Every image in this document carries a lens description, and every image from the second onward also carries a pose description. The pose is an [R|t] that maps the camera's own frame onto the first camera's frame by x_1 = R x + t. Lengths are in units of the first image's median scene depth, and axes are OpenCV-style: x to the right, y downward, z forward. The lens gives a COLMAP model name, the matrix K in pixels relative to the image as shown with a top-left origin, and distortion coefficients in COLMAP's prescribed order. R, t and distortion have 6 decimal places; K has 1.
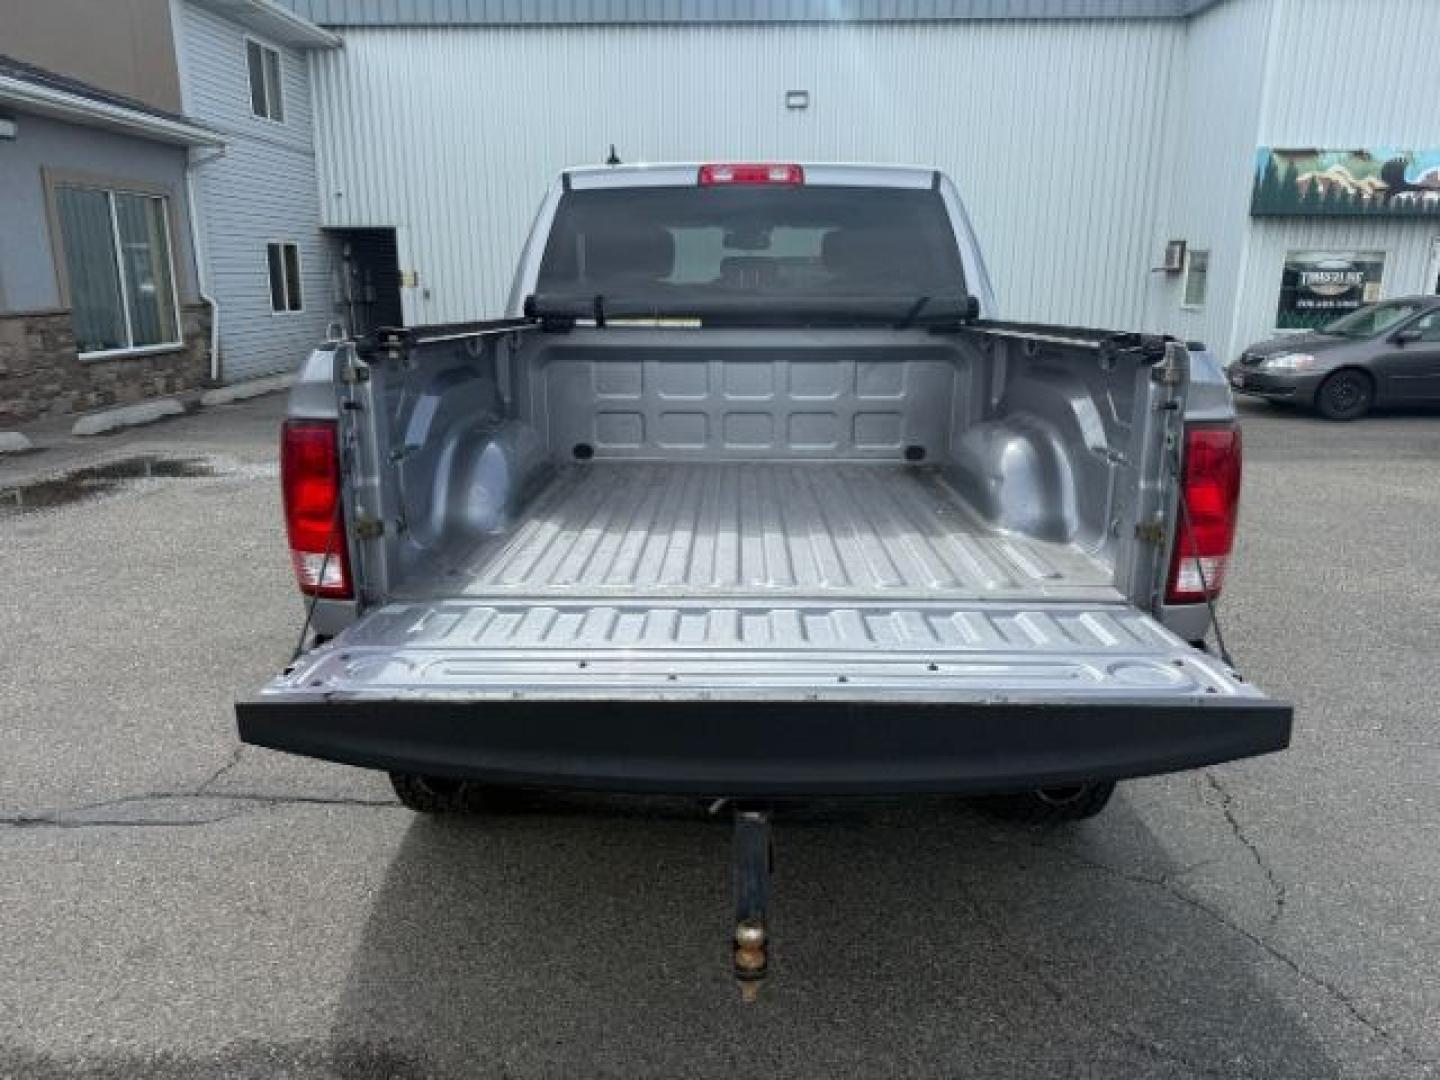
lens RADIAL K [[1025.8, 0, 720.0], [0, 1025.8, 540.0], [0, 0, 1]] dist [0.003123, -0.001847]
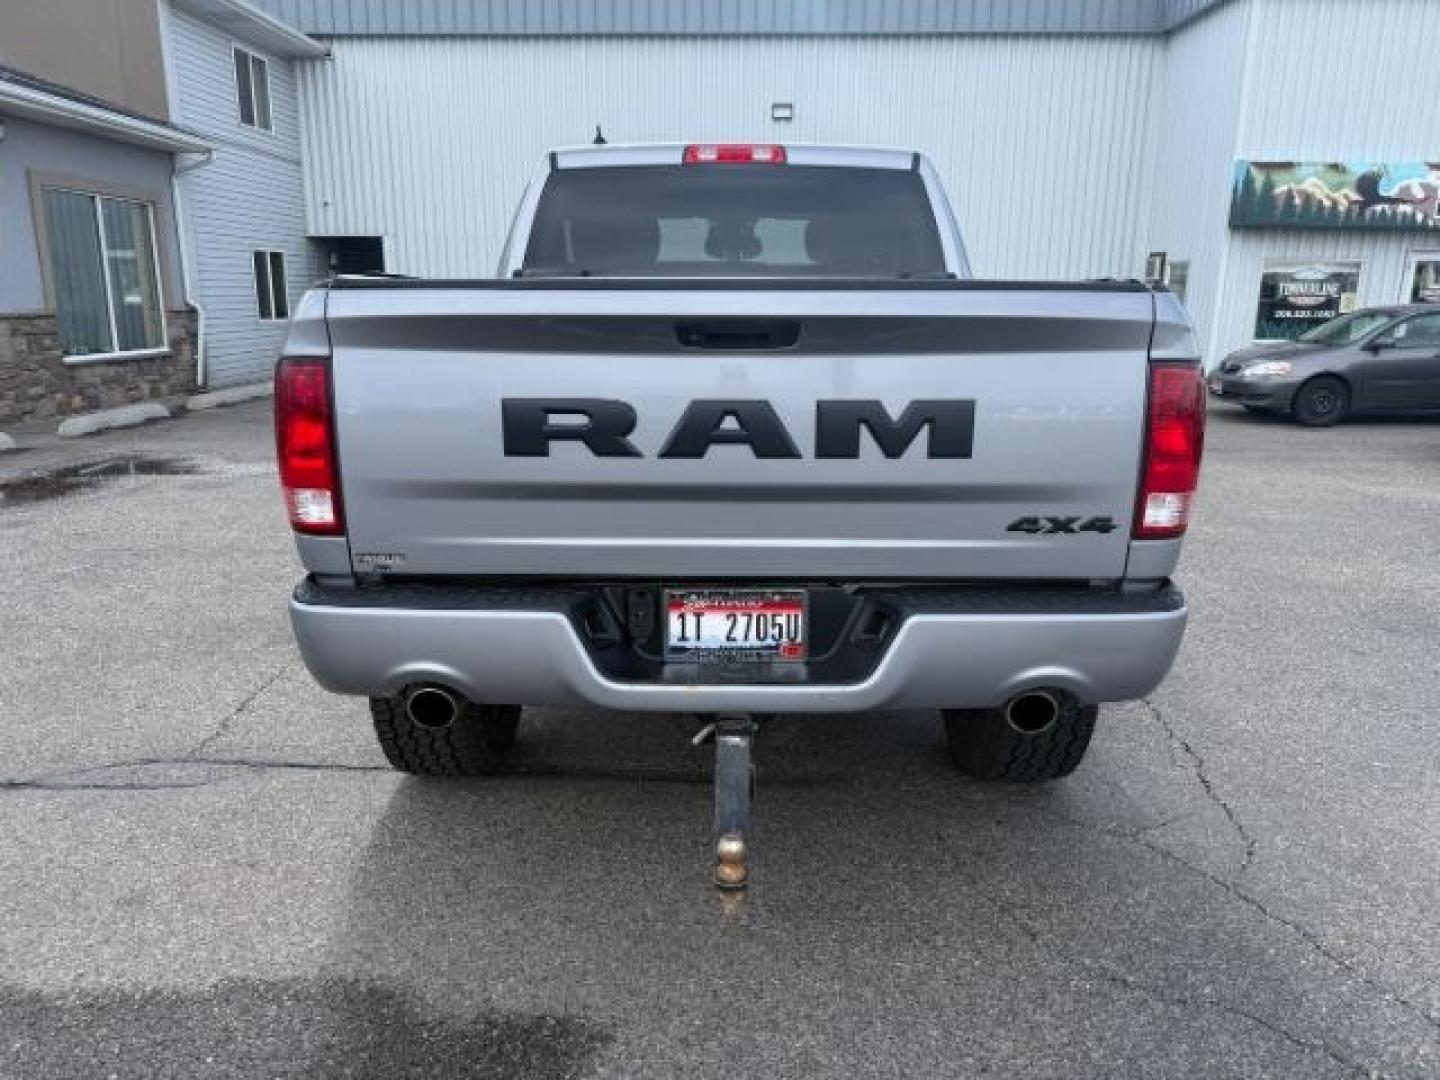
lens RADIAL K [[1024.4, 0, 719.6], [0, 1024.4, 546.9], [0, 0, 1]] dist [0.004465, -0.004553]
pose [[0.999913, 0.000920, 0.013157, 0.001987], [-0.000792, 0.999953, -0.009710, 0.044277], [-0.013166, 0.009698, 0.999866, -0.014872]]
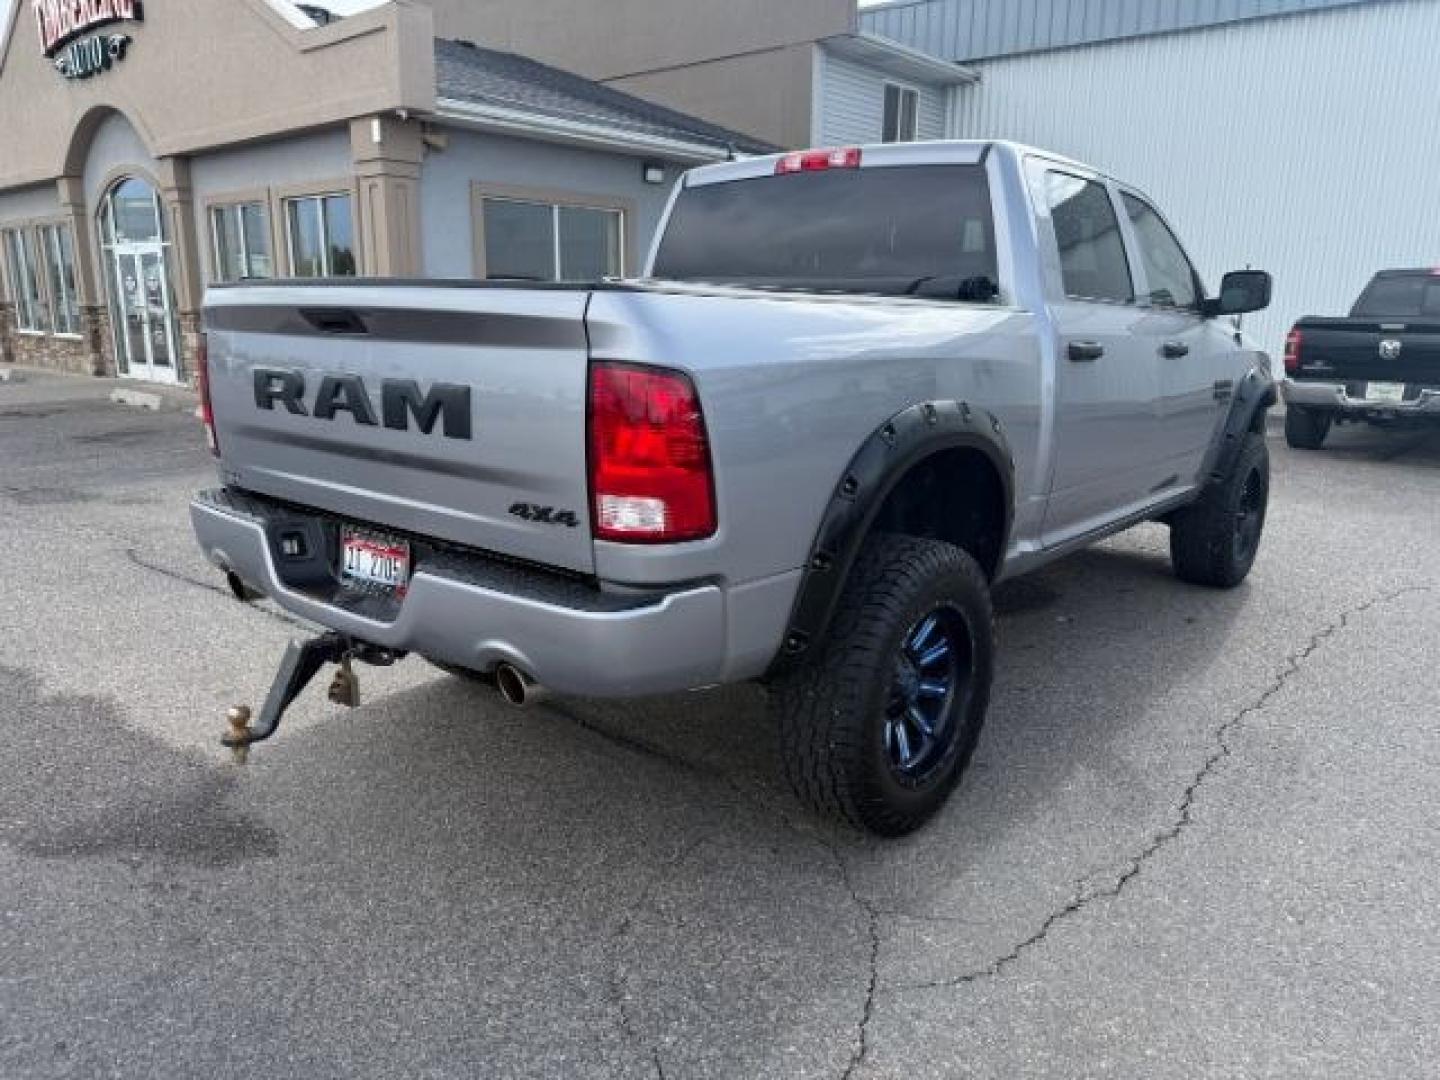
lens RADIAL K [[1024.4, 0, 719.6], [0, 1024.4, 546.9], [0, 0, 1]] dist [0.004465, -0.004553]
pose [[0.788420, 0.150994, -0.596318, 0.637146], [-0.162835, 0.986054, 0.034388, 0.008279], [0.593194, 0.069989, 0.802011, 0.140667]]
